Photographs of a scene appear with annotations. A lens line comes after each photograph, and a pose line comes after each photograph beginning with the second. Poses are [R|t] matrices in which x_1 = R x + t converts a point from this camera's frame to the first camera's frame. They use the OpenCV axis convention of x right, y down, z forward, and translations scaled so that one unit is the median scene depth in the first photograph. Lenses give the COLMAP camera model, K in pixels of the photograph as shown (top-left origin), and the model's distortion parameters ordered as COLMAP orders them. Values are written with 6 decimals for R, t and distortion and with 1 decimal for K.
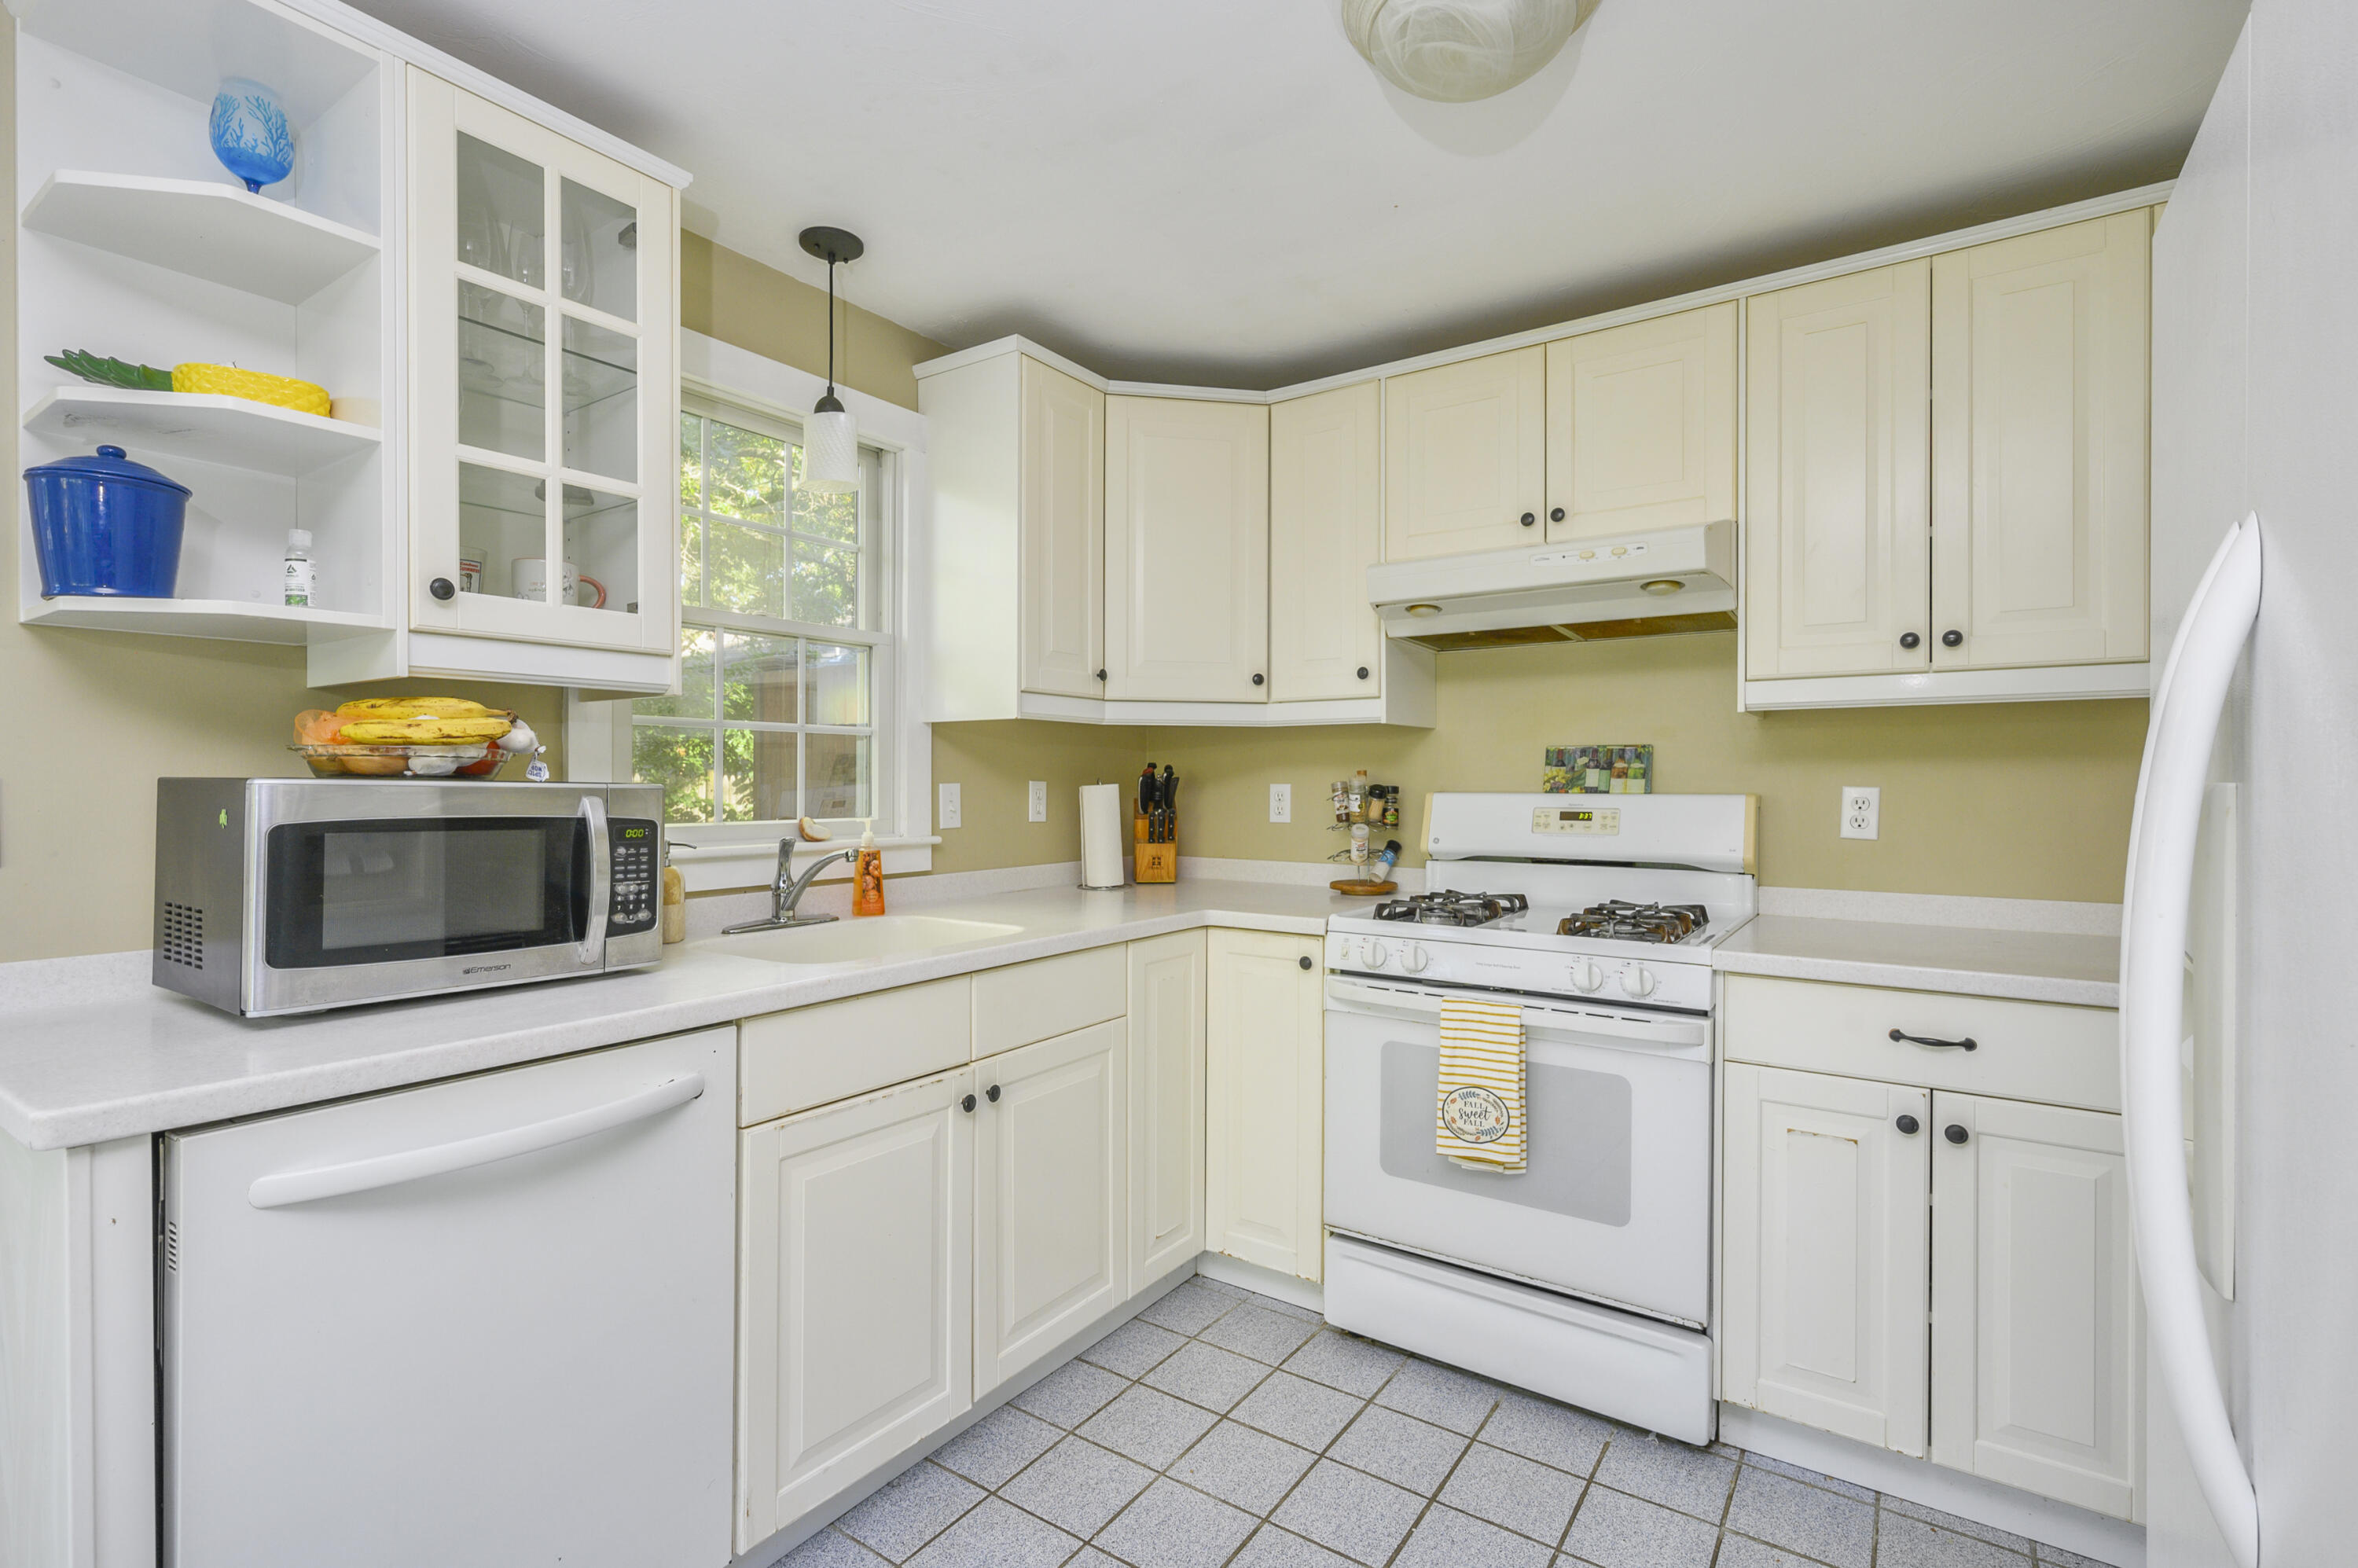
lens RADIAL K [[989.5, 0, 1170.7], [0, 989.5, 780.0], [0, 0, 1]] dist [0.023739, -0.016054]
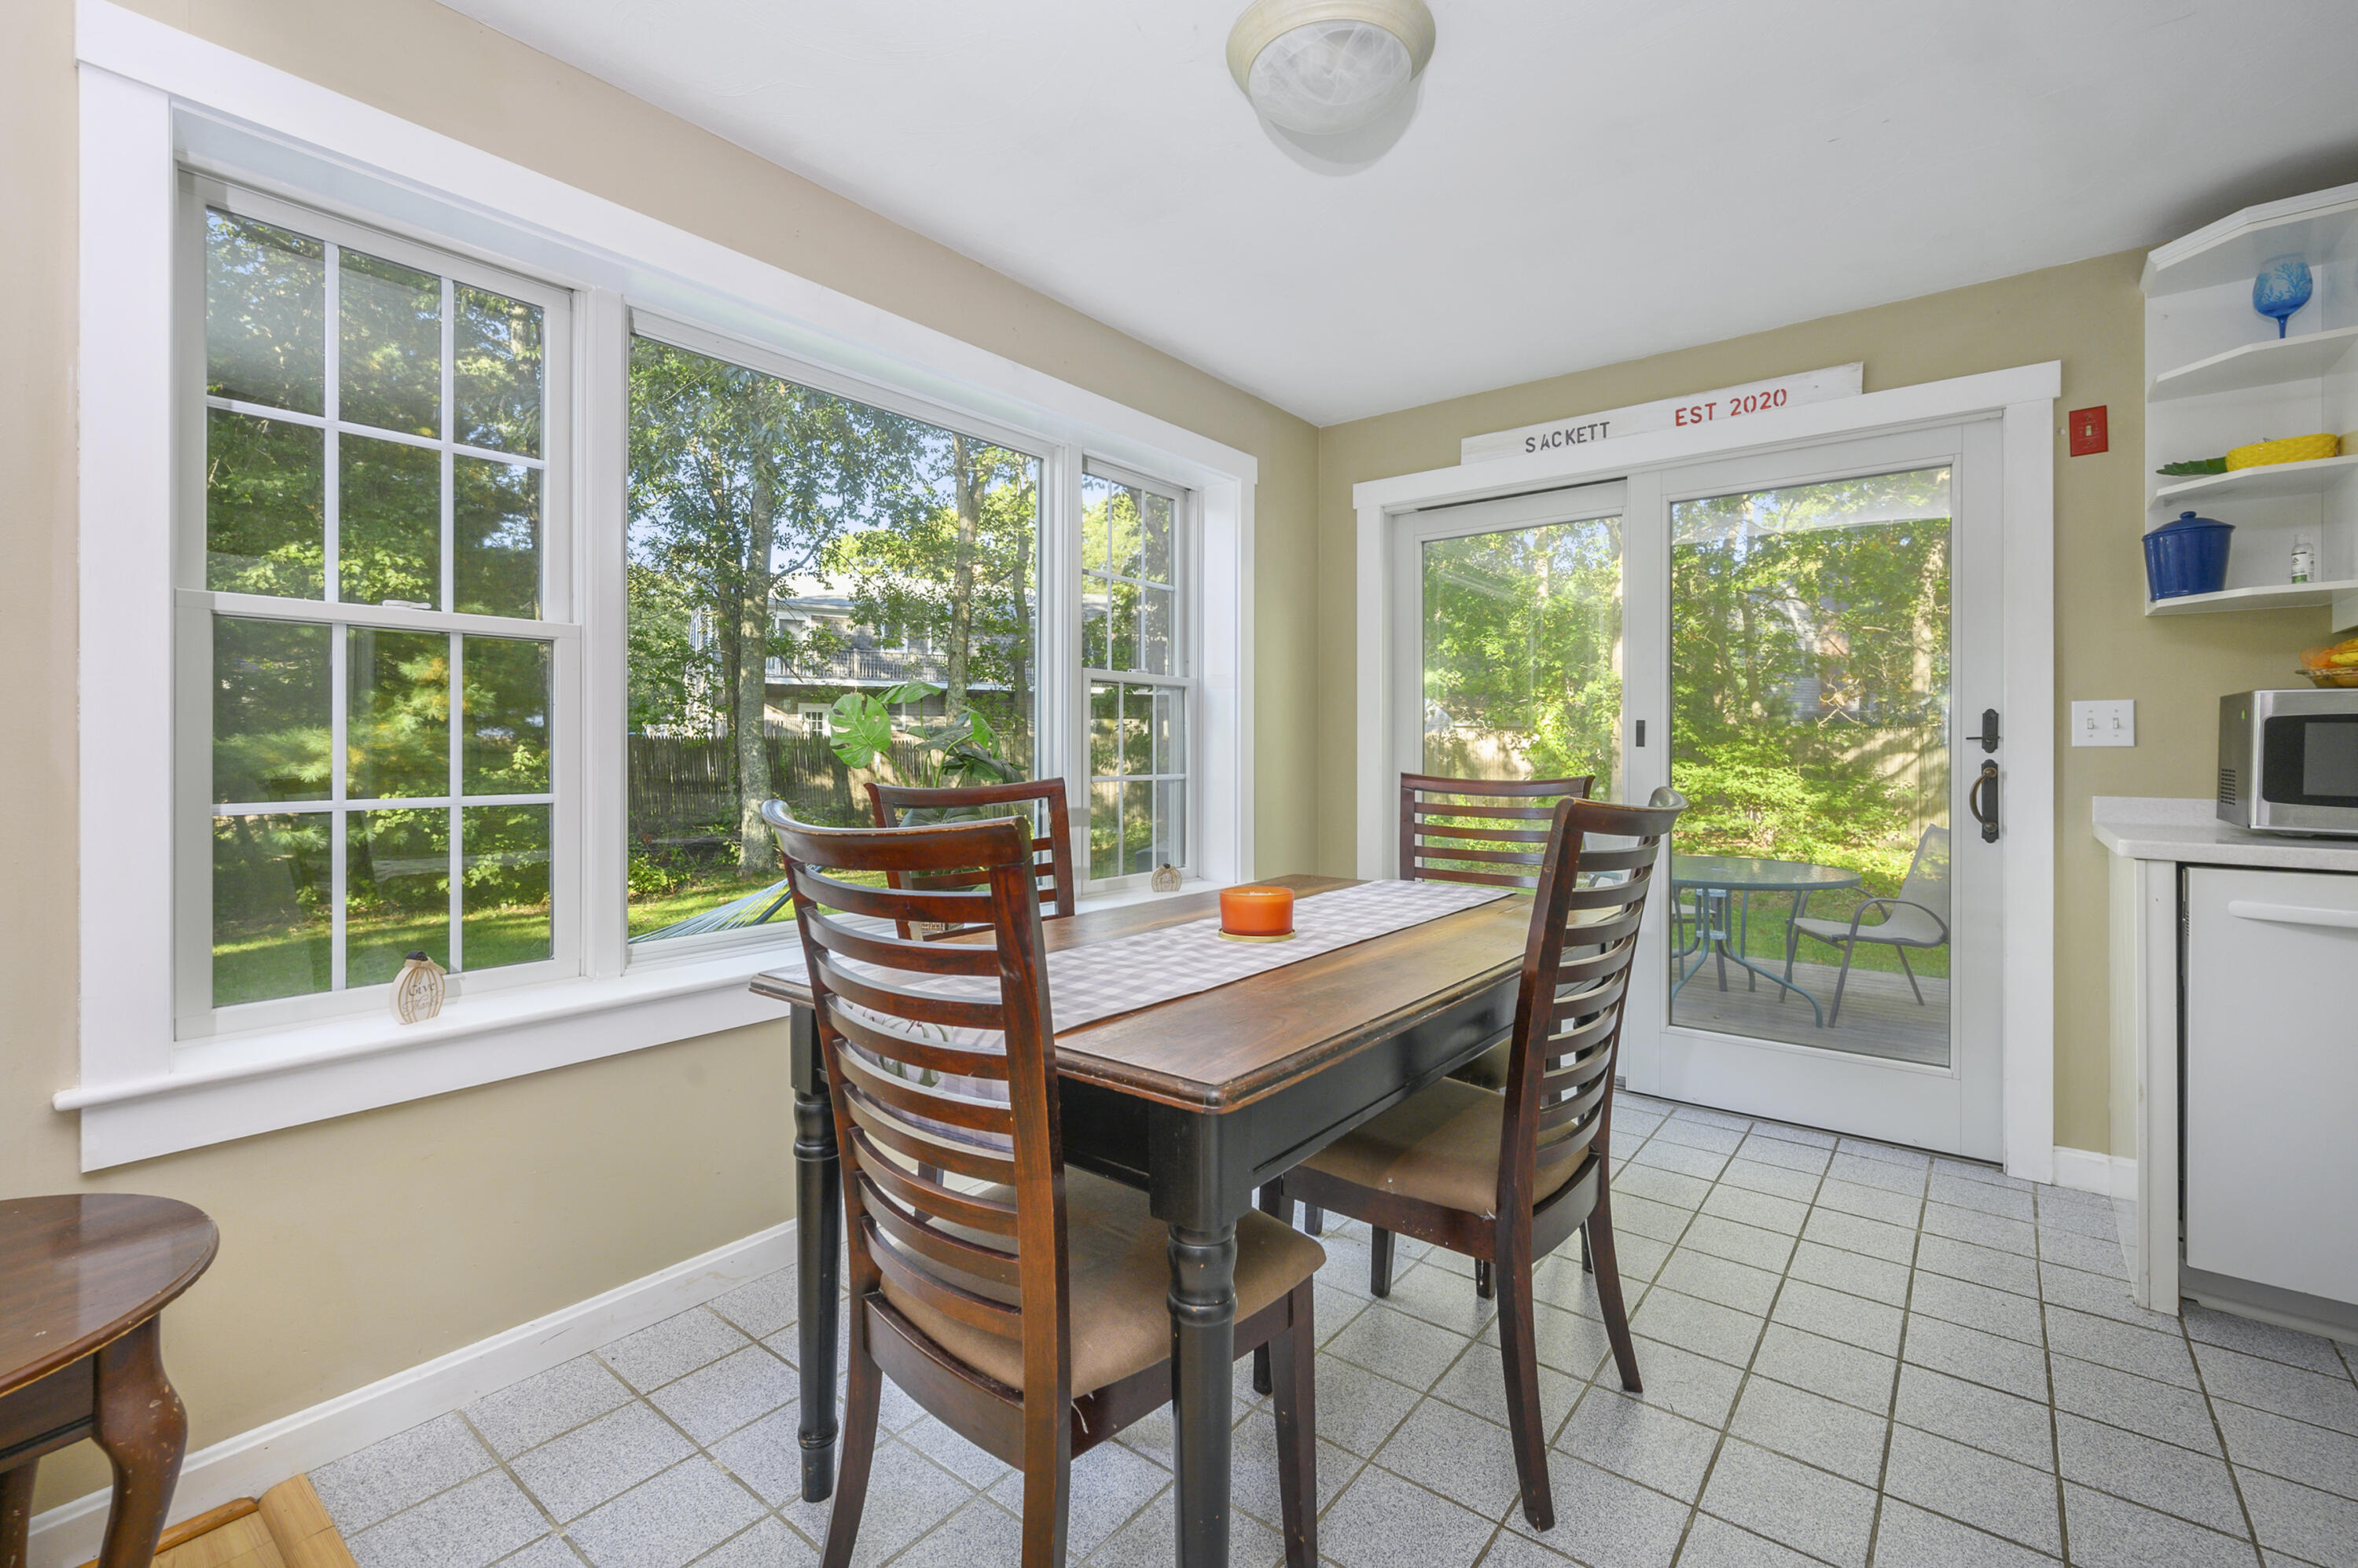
lens RADIAL K [[1025.0, 0, 1176.1], [0, 1025.0, 754.9], [0, 0, 1]] dist [0.000122, 0.000261]
pose [[-0.105680, 0.006915, -0.994376, 0.981429], [-0.009902, 0.999919, 0.008006, 0.108782], [0.994351, 0.010693, -0.105603, -0.627026]]
